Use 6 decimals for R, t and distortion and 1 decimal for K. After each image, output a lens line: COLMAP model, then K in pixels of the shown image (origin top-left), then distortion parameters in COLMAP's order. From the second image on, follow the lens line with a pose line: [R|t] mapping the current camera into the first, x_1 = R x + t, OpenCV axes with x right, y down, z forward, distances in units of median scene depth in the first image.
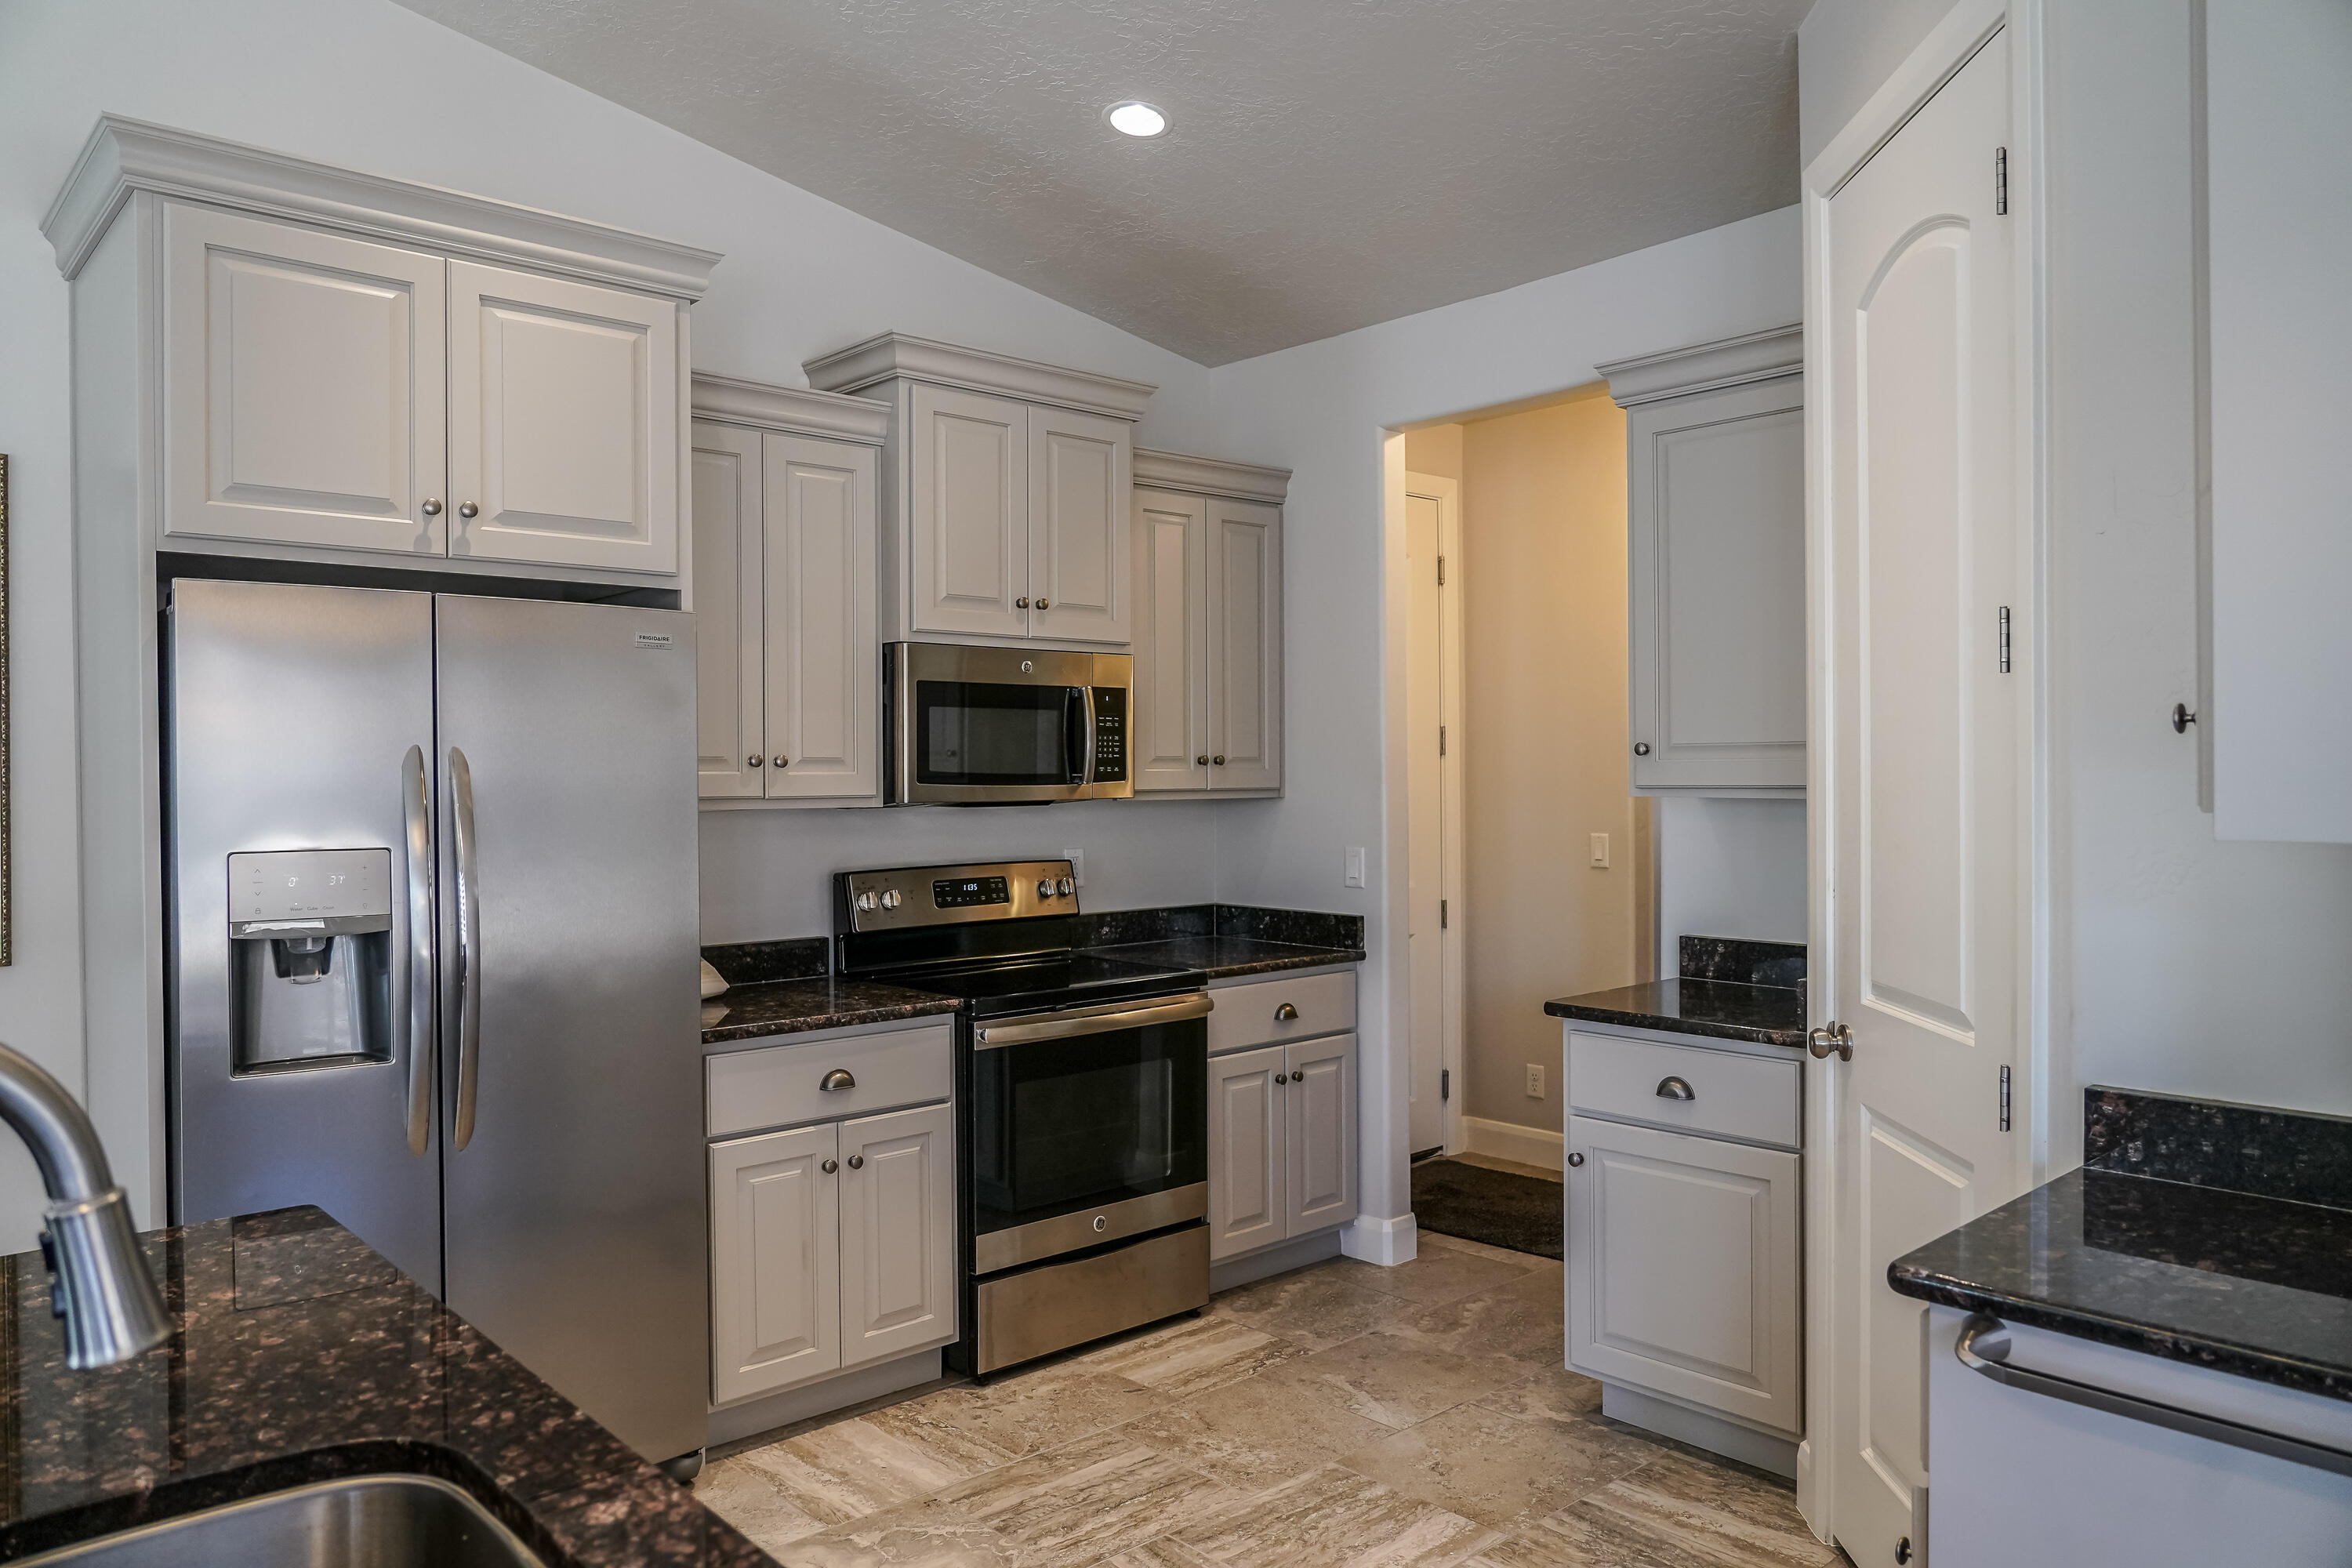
lens RADIAL K [[1587.6, 0, 1176.0], [0, 1587.6, 784.0], [0, 0, 1]] dist [-0.025562, 0.006046]
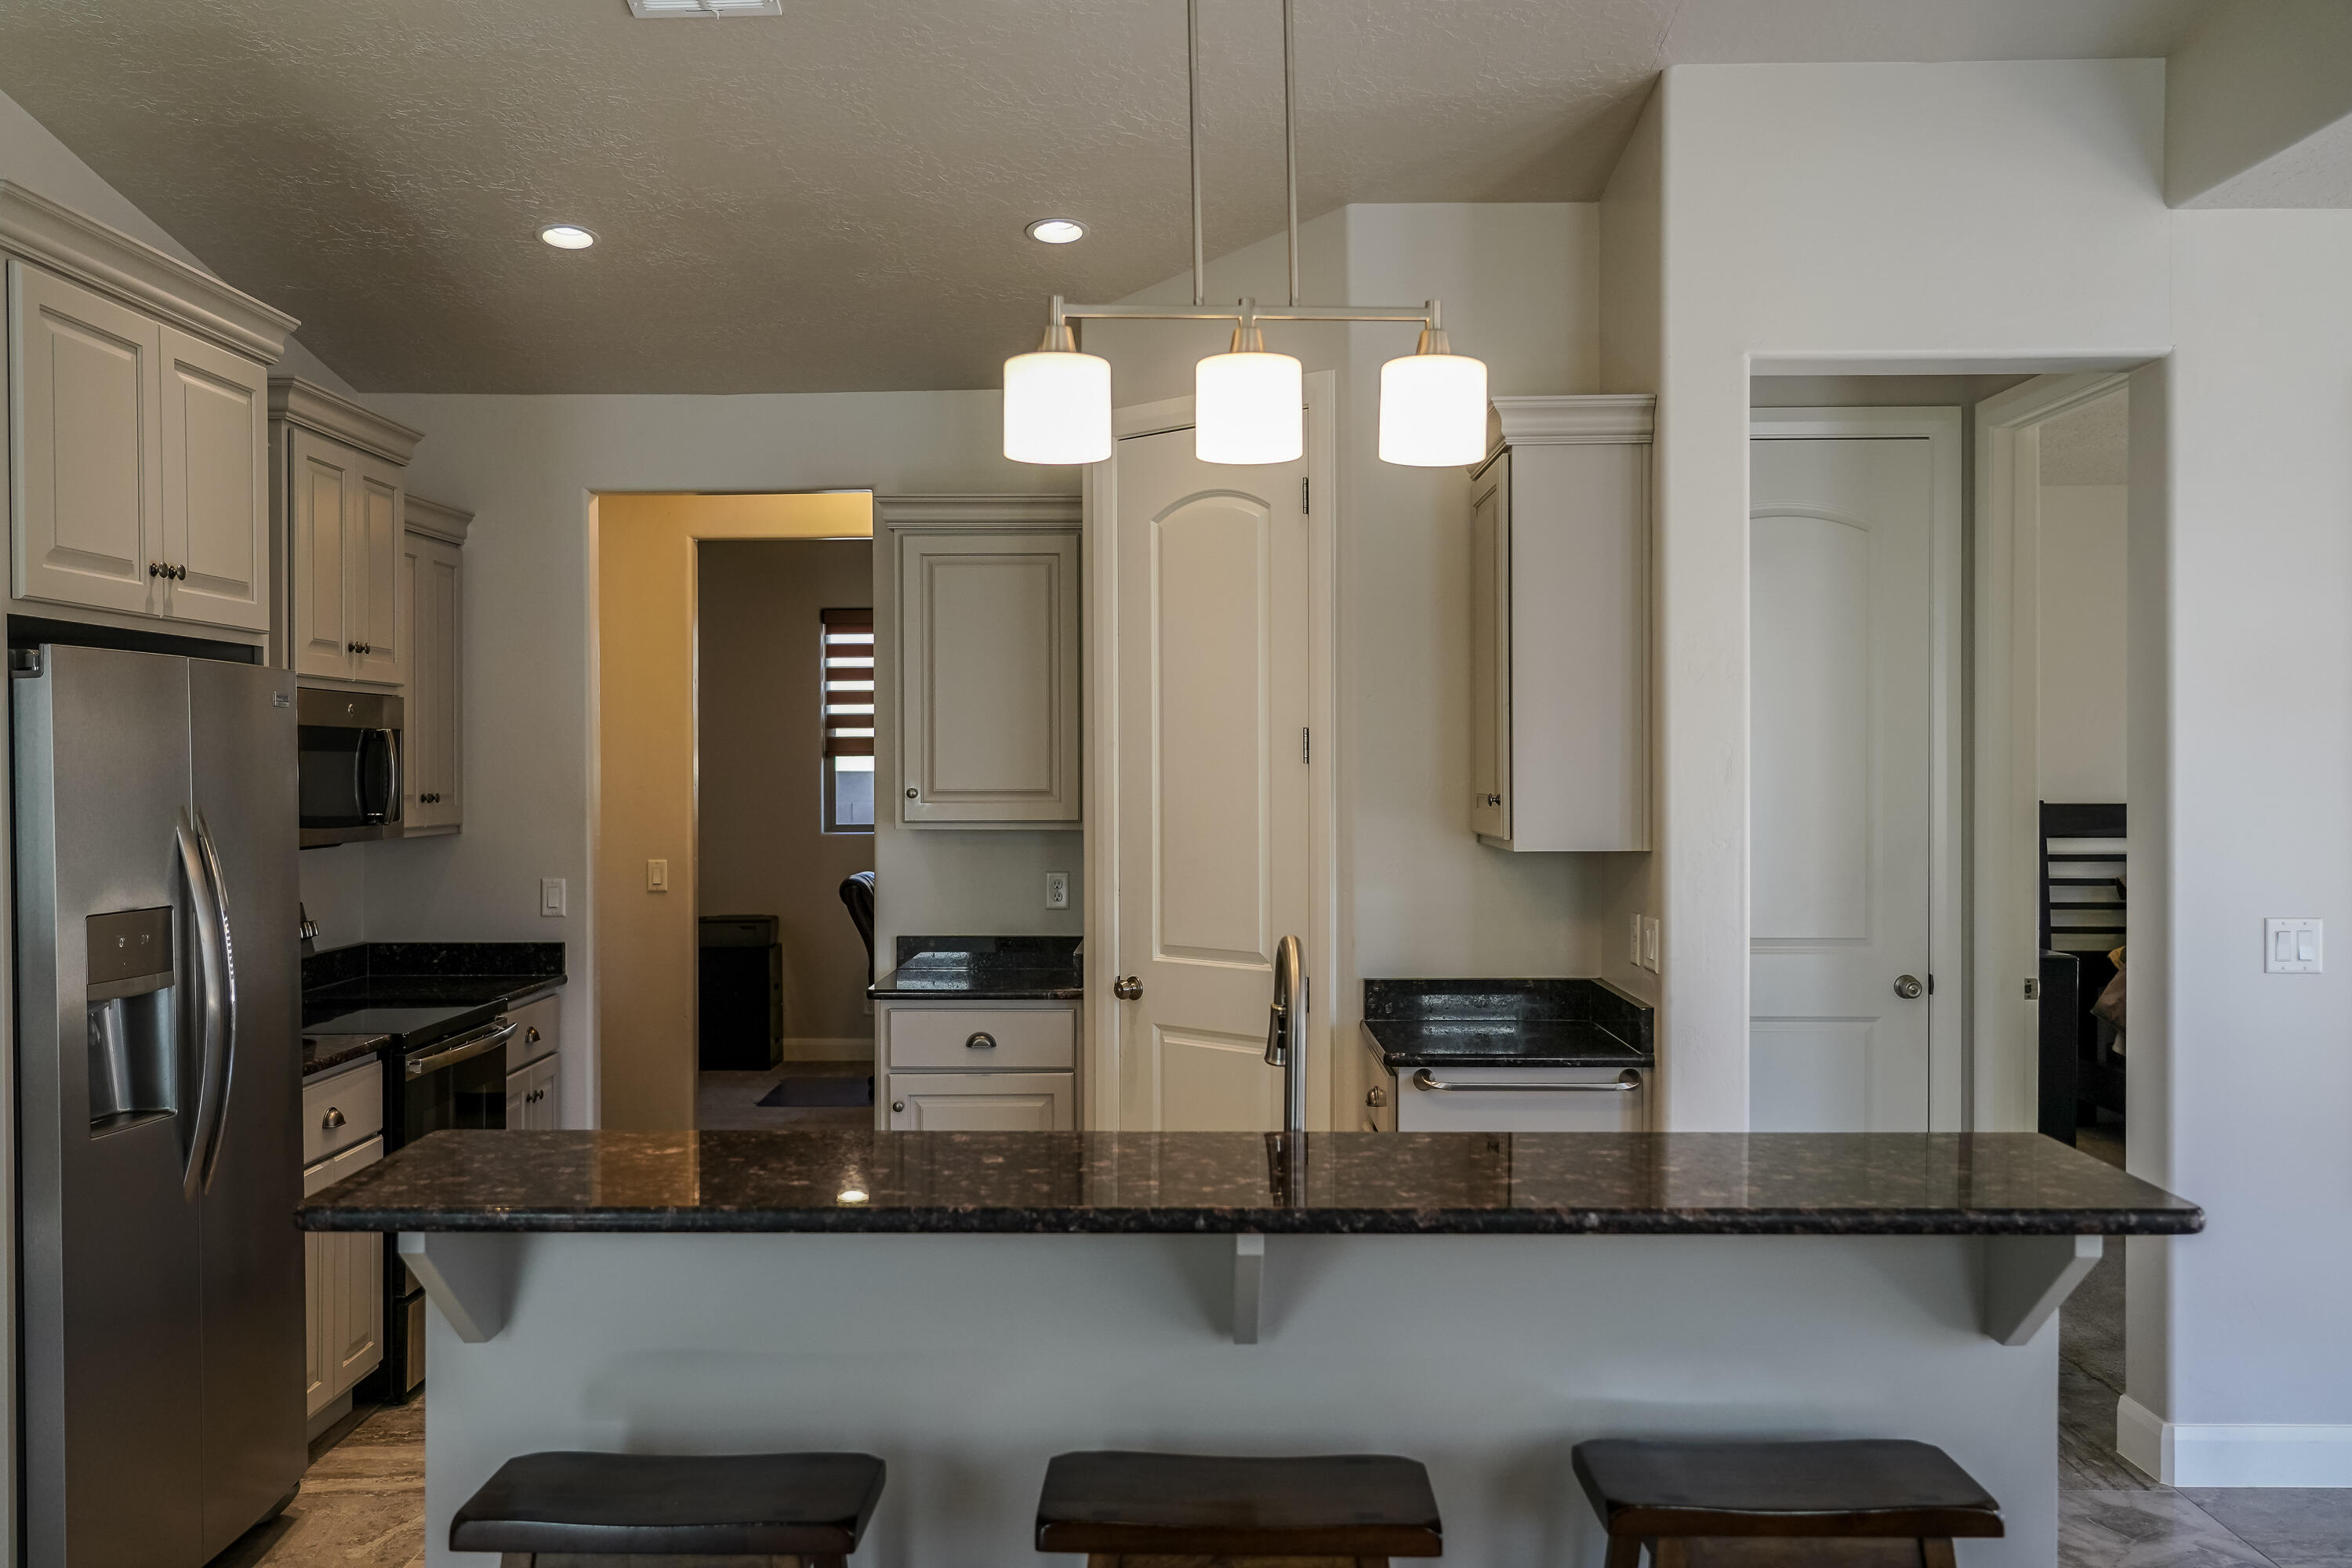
lens RADIAL K [[2017.5, 0, 1176.0], [0, 2017.5, 784.0], [0, 0, 1]] dist [-0.003838, -0.001127]
pose [[0.671230, -0.001999, 0.741246, -0.811243], [0.003806, 0.999992, -0.000750, -0.027968], [-0.741239, 0.003325, 0.671233, -0.289353]]
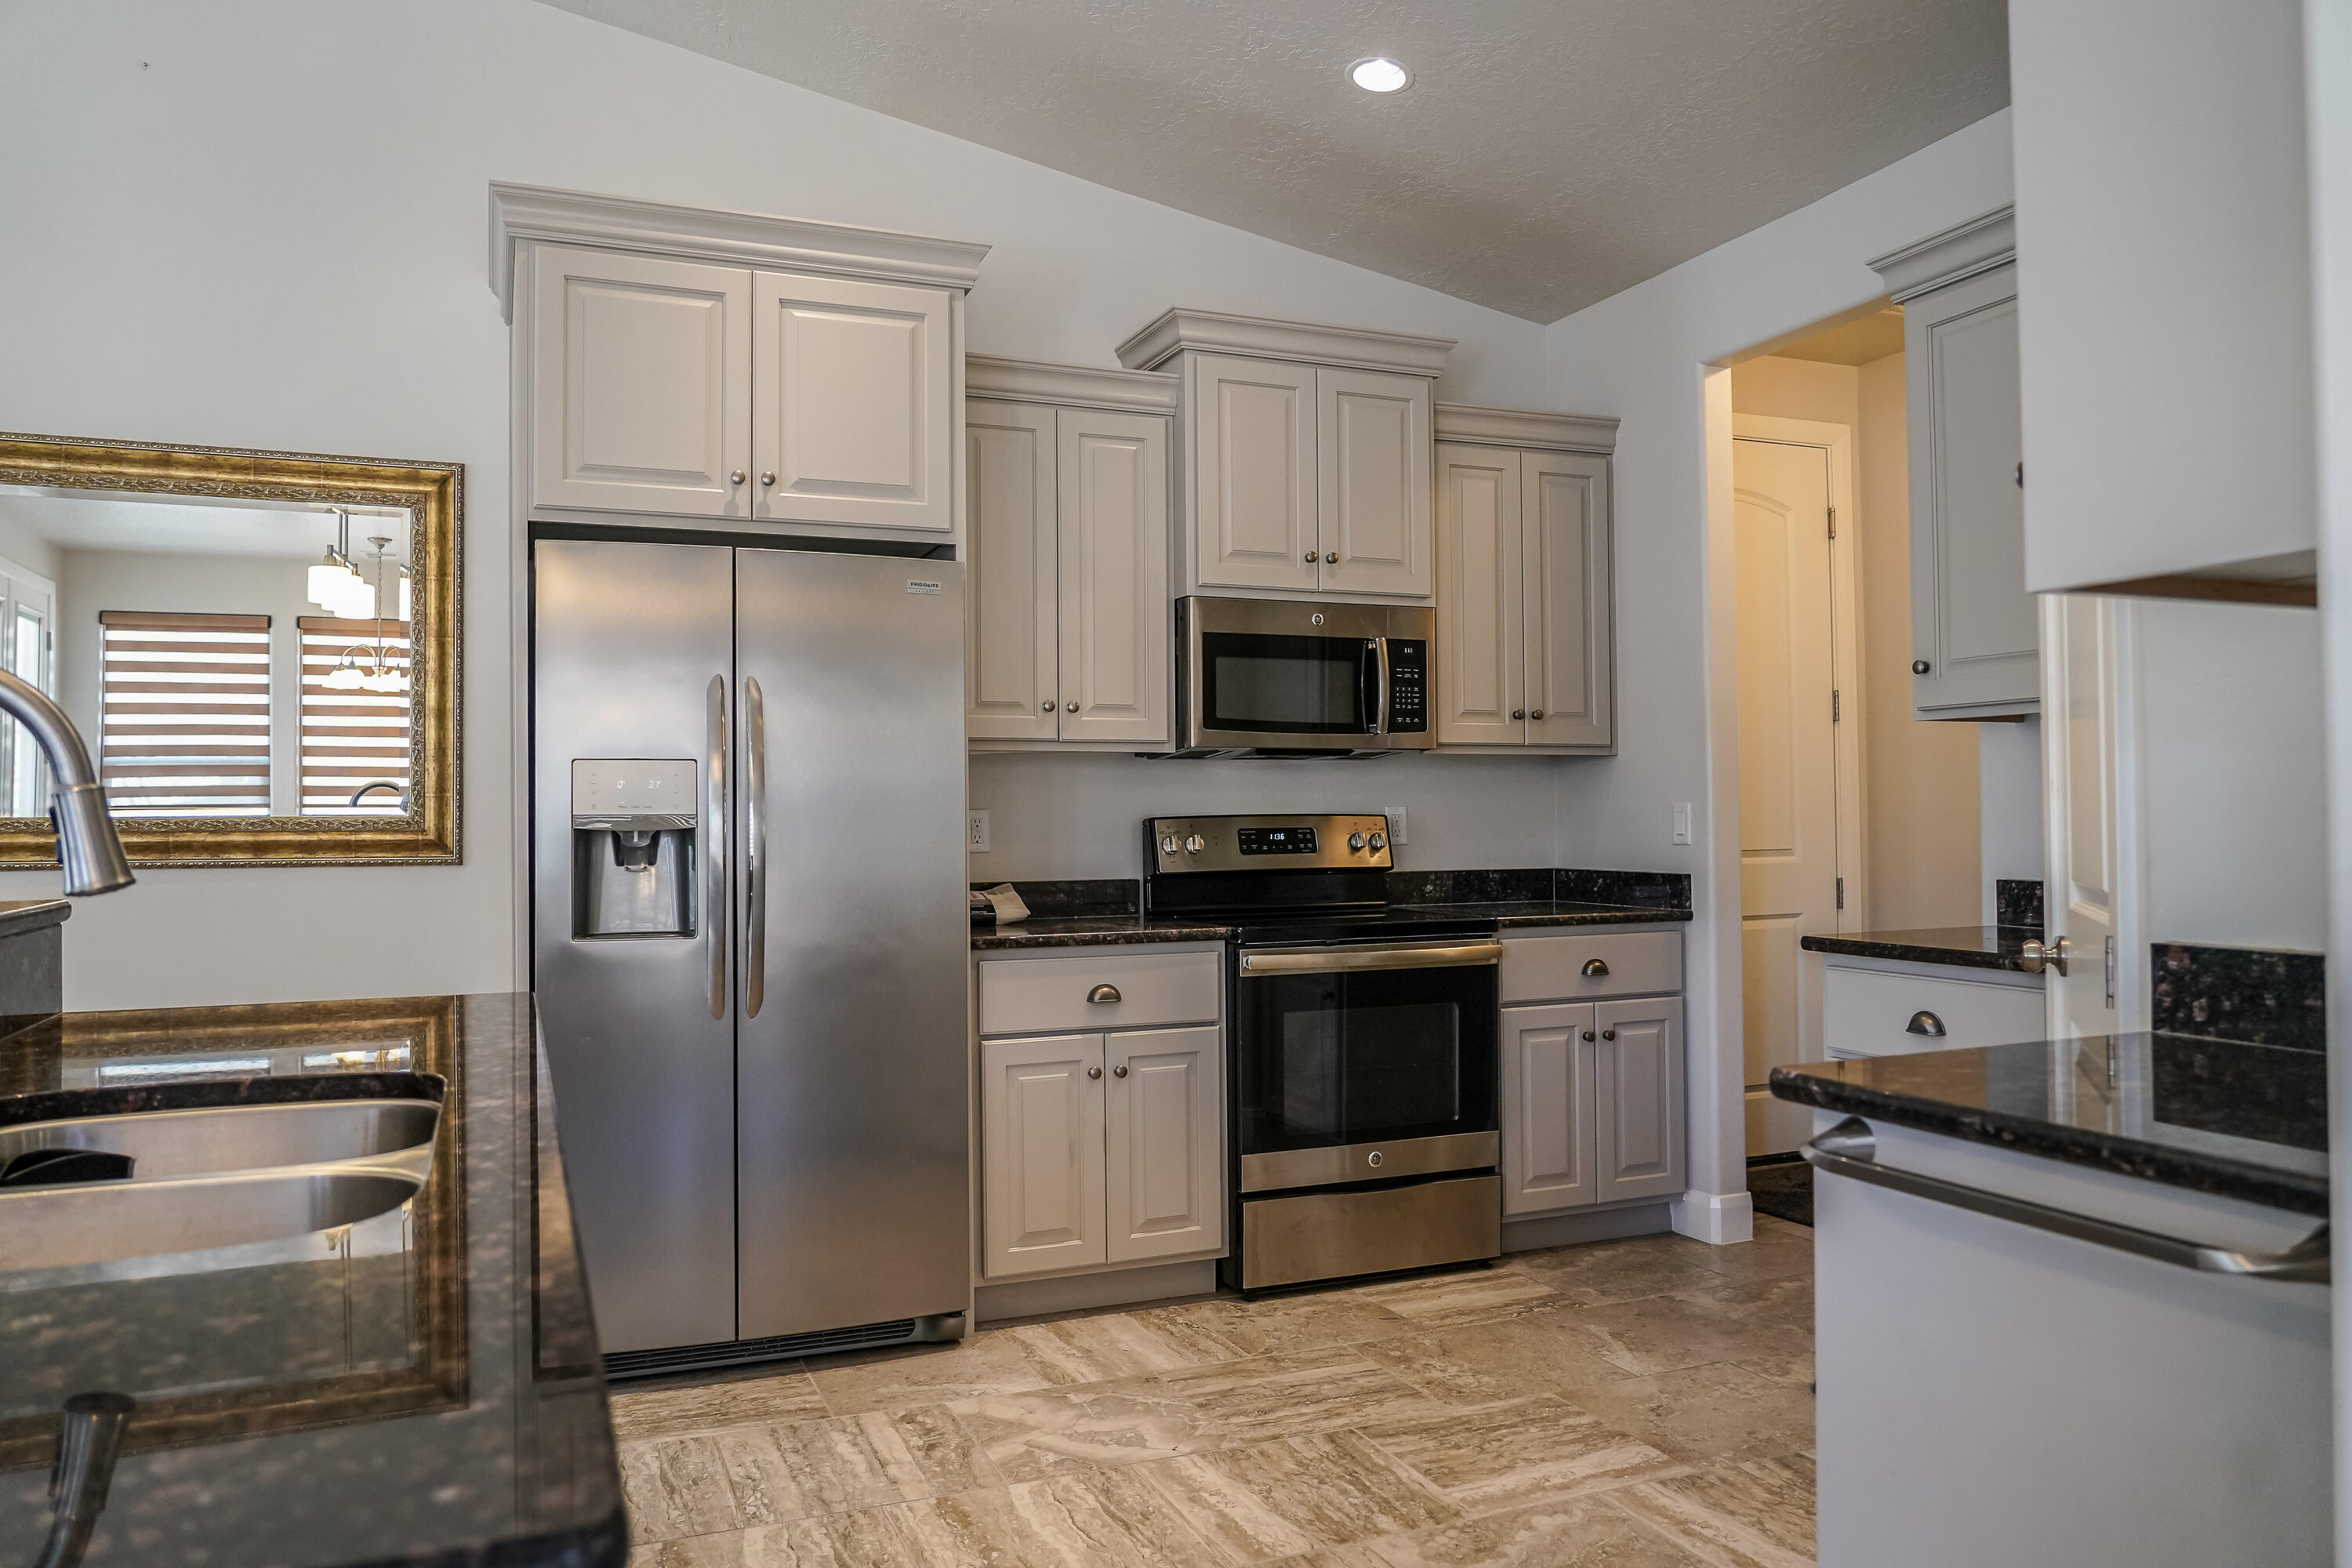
lens RADIAL K [[1625.4, 0, 1176.0], [0, 1625.4, 784.0], [0, 0, 1]] dist [-0.026457, 0.004197]
pose [[0.942007, -0.008107, -0.335494, 0.204121], [-0.000379, 0.999682, -0.025221, 0.070992], [0.335592, 0.023885, 0.941705, -0.030943]]
